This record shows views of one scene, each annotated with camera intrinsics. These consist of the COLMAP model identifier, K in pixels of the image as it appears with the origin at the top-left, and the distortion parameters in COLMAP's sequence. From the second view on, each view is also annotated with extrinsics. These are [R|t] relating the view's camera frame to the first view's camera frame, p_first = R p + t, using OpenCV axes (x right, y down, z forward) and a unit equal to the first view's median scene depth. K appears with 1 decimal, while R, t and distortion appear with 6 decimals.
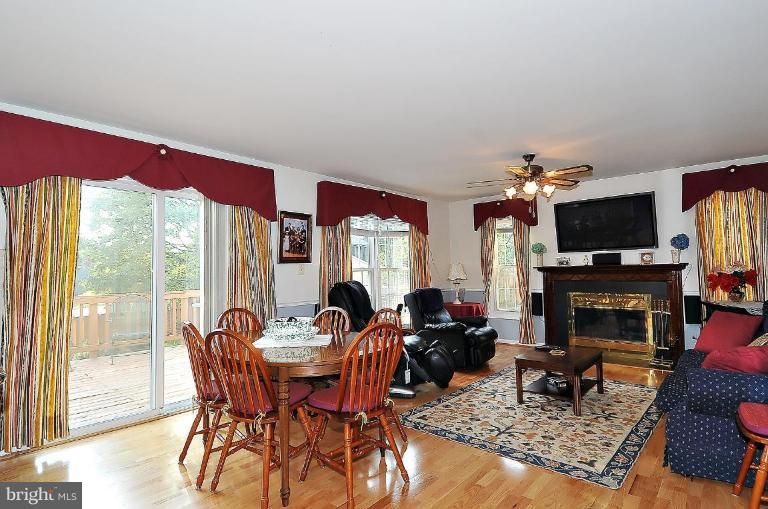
lens RADIAL K [[395.2, 0, 384.0], [0, 395.2, 254.5], [0, 0, 1]] dist [0.057789, -0.061434]
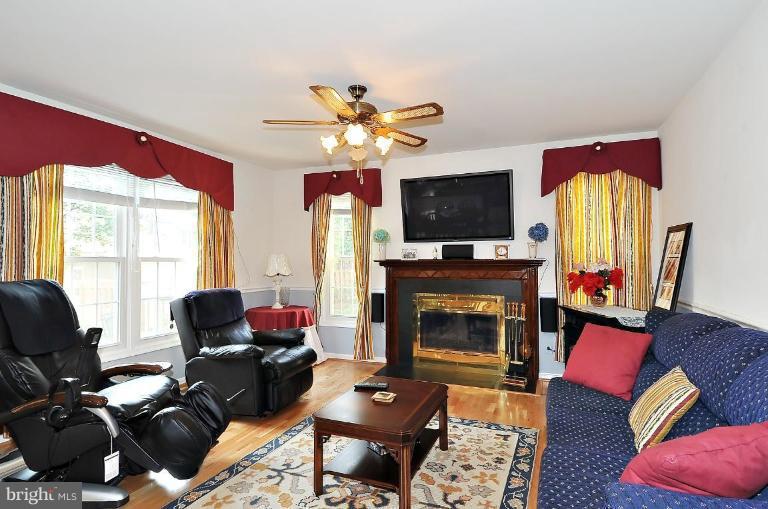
lens RADIAL K [[395.2, 0, 384.0], [0, 395.2, 254.5], [0, 0, 1]] dist [0.057789, -0.061434]
pose [[0.947886, 0.022655, 0.317804, 0.173392], [-0.029087, 0.999457, 0.015508, 0.009475], [-0.317280, -0.023944, 0.948030, 0.310691]]
